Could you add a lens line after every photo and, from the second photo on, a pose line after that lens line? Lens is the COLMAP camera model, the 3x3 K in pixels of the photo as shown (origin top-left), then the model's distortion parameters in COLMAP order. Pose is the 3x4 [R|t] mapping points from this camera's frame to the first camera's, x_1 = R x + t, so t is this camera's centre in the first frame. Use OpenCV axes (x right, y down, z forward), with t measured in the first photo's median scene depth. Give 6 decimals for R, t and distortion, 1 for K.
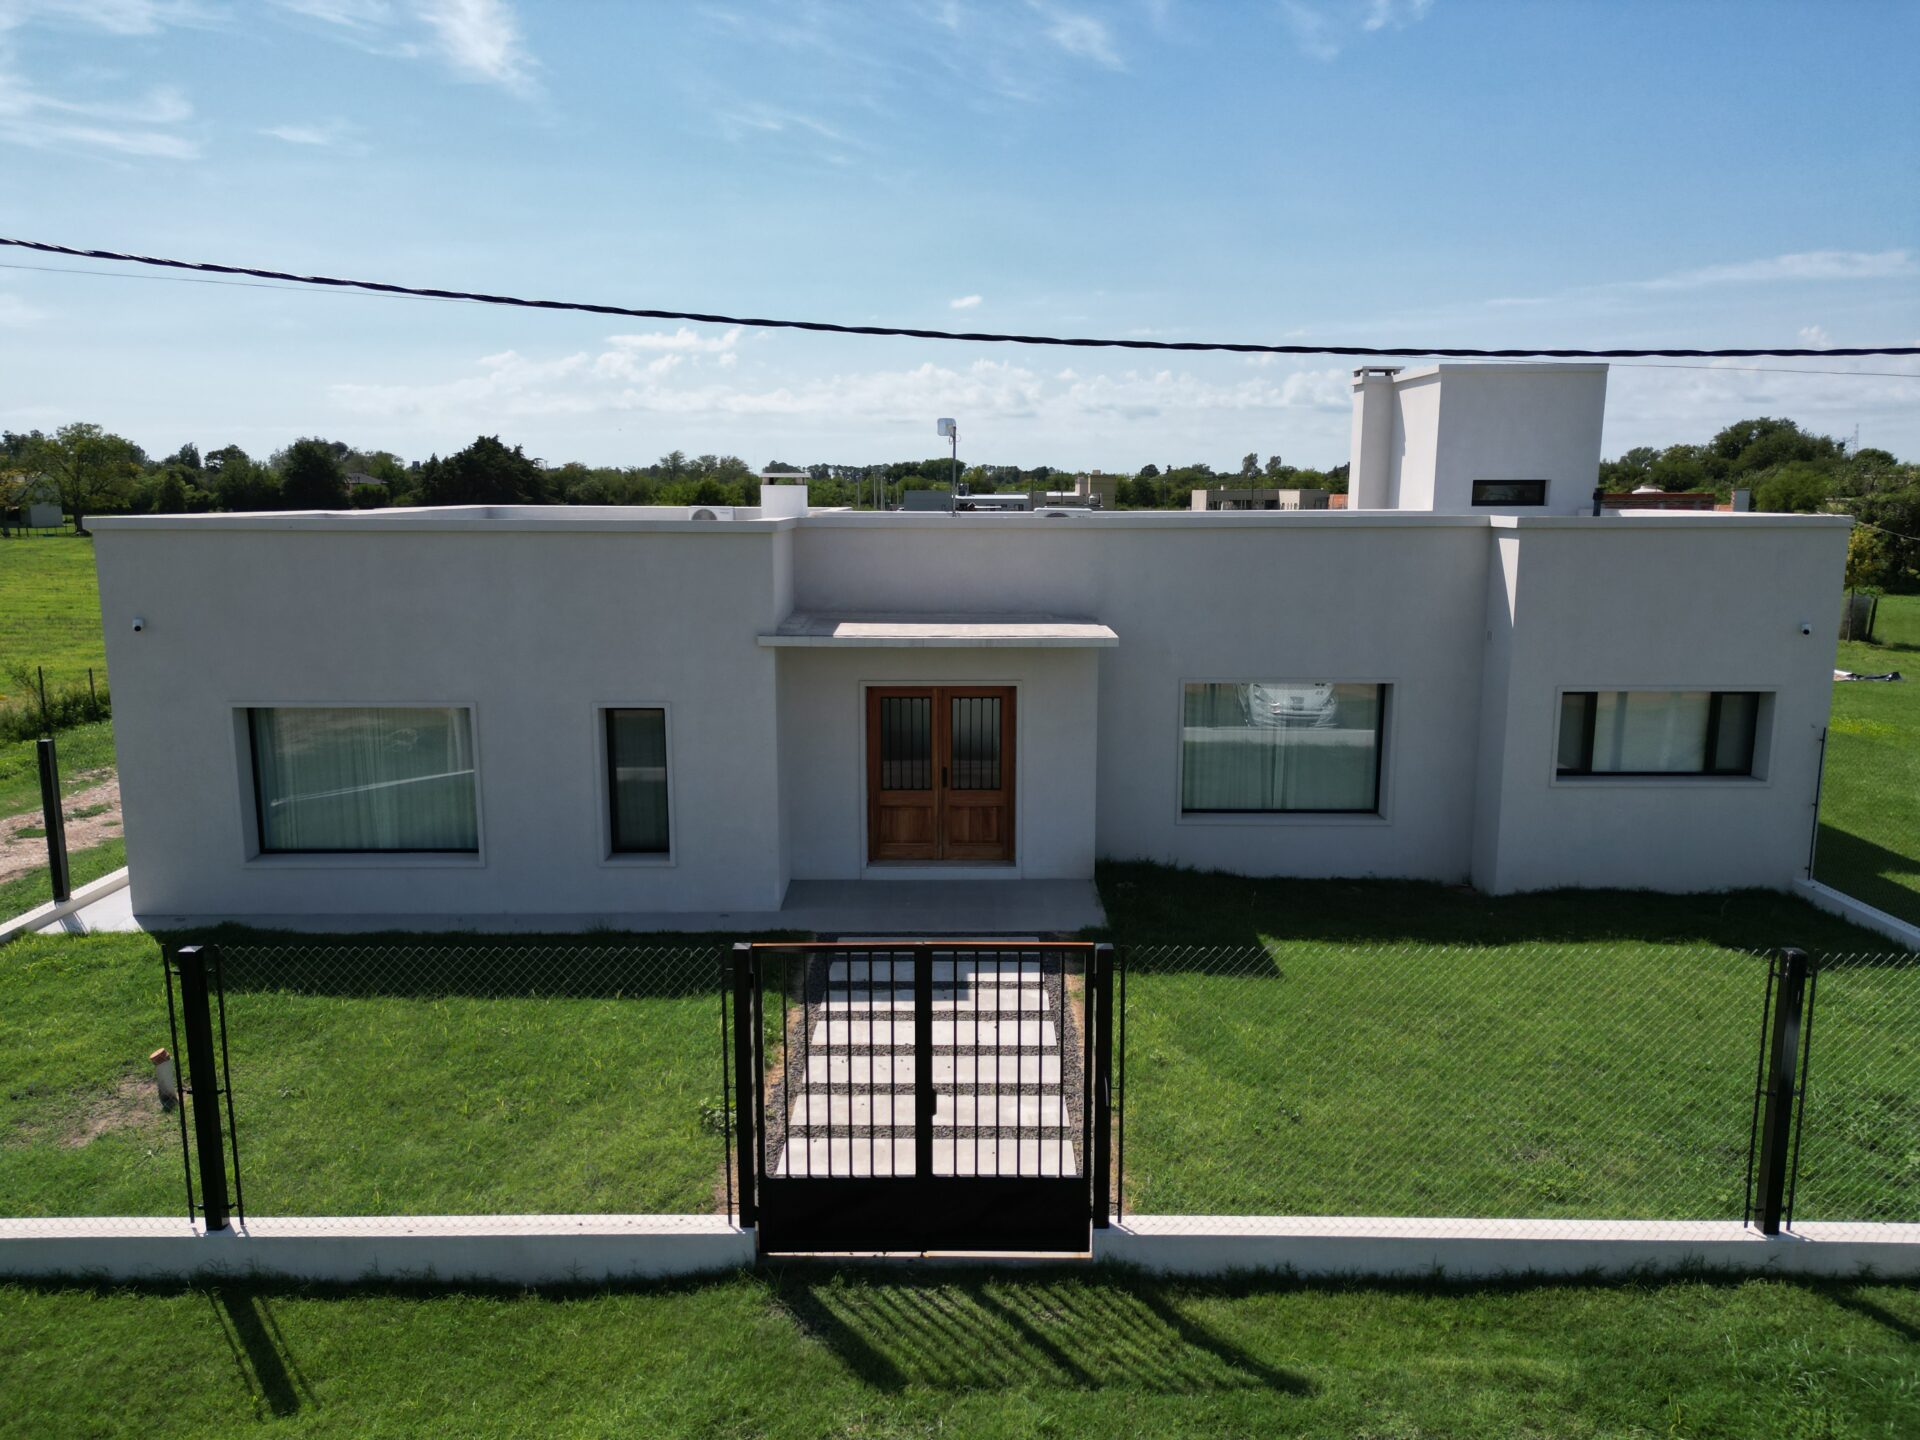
lens RADIAL K [[1310.2, 0, 960.0], [0, 1310.2, 720.0], [0, 0, 1]] dist [0.035586, -0.000924]
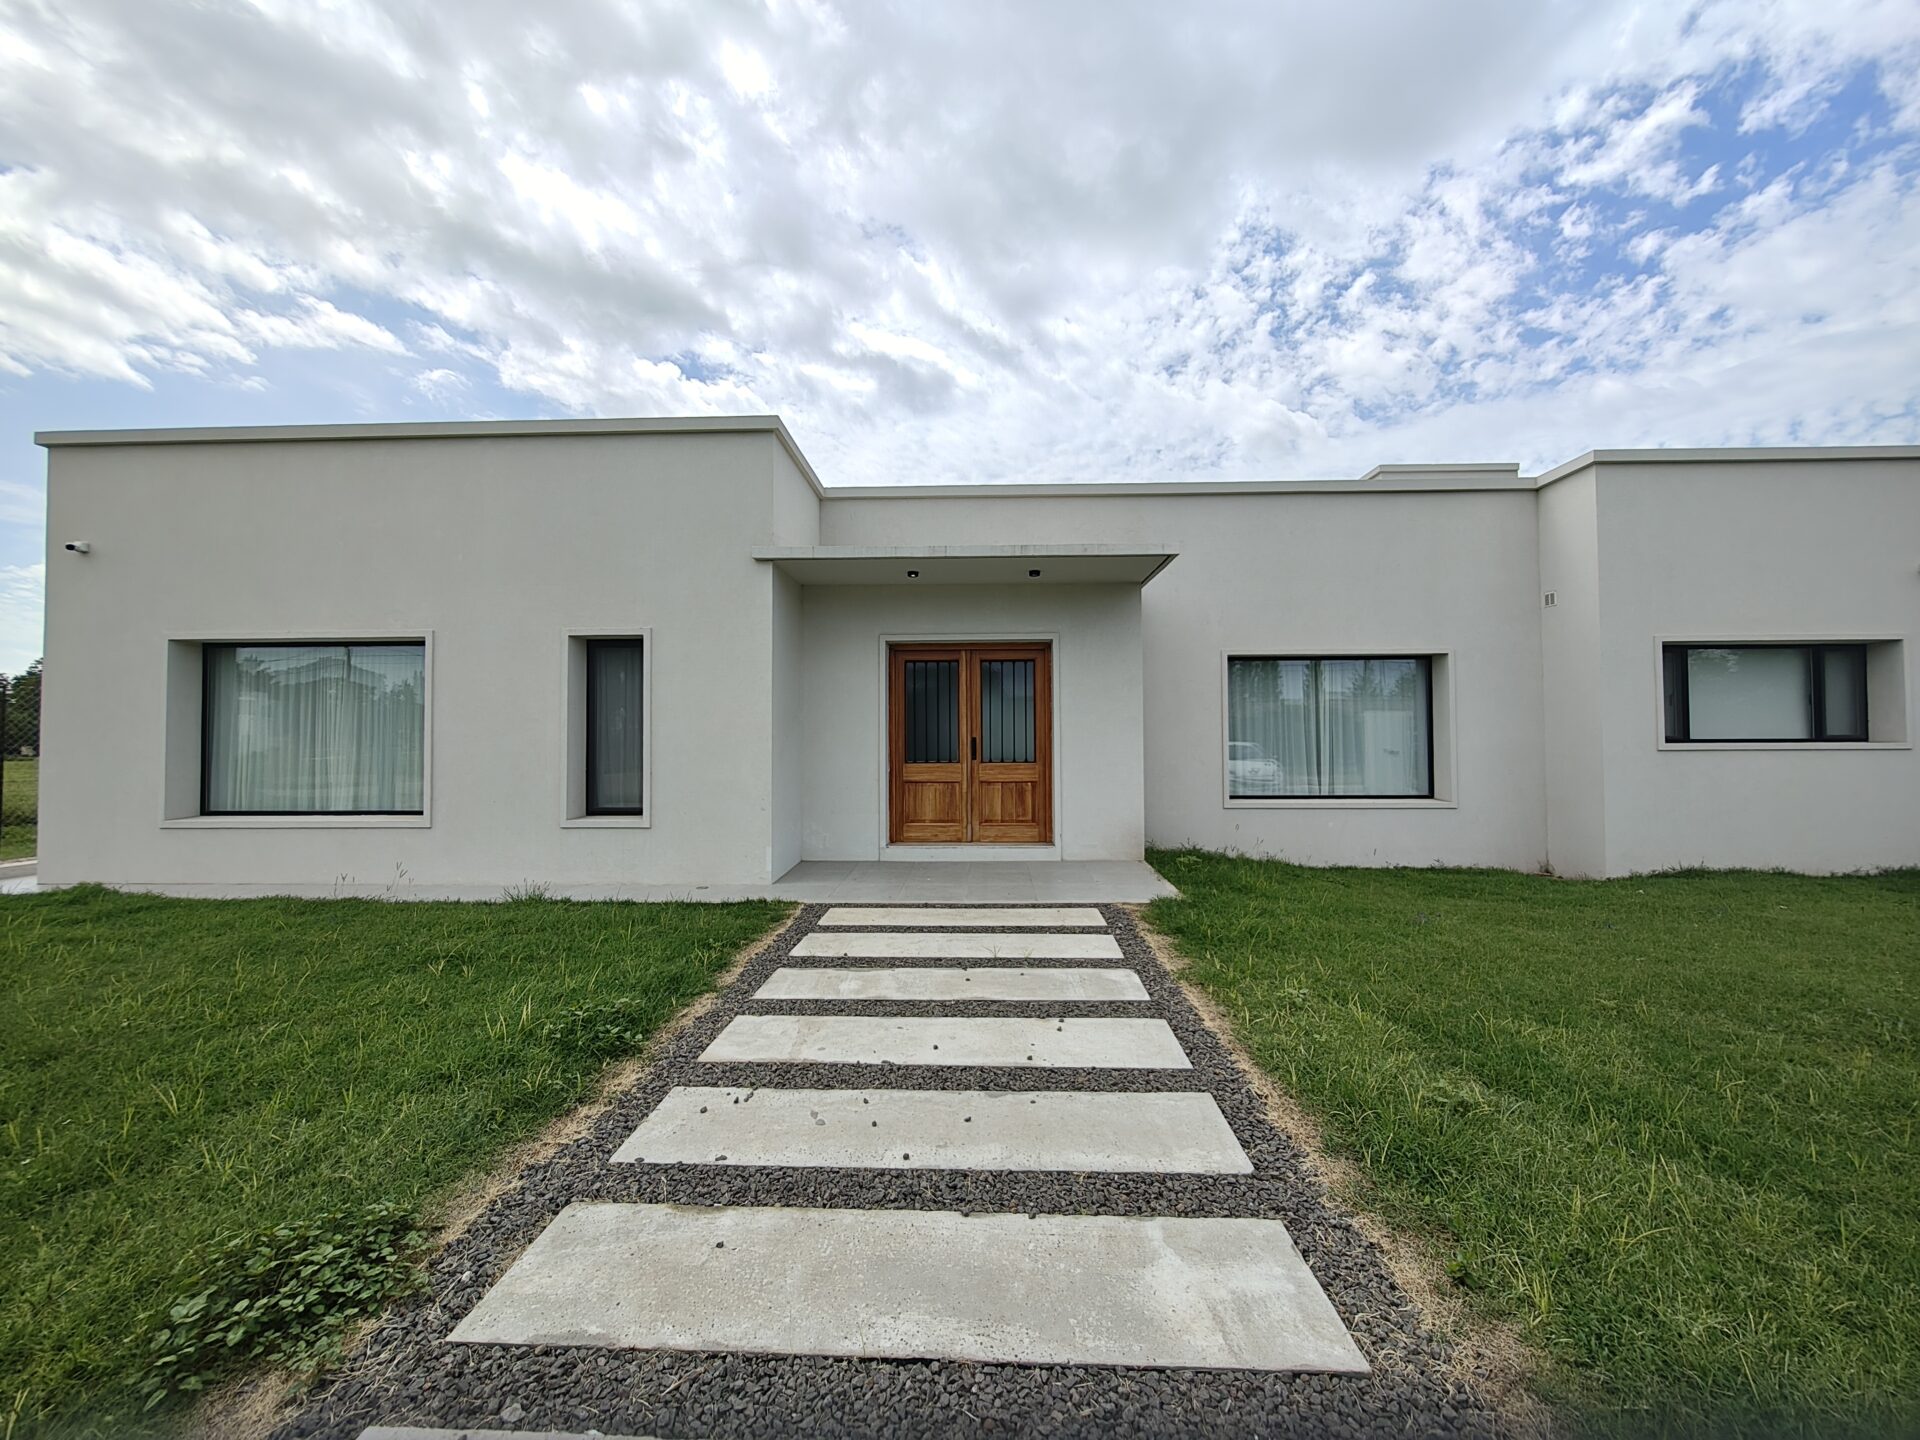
lens RADIAL K [[709.2, 0, 960.0], [0, 709.2, 720.0], [0, 0, 1]] dist [-0.001941, -0.000032]
pose [[0.999083, -0.013268, -0.040710, -0.000855], [0.004679, 0.978914, -0.204220, 0.126053], [0.042561, 0.203842, 0.978078, 0.514369]]
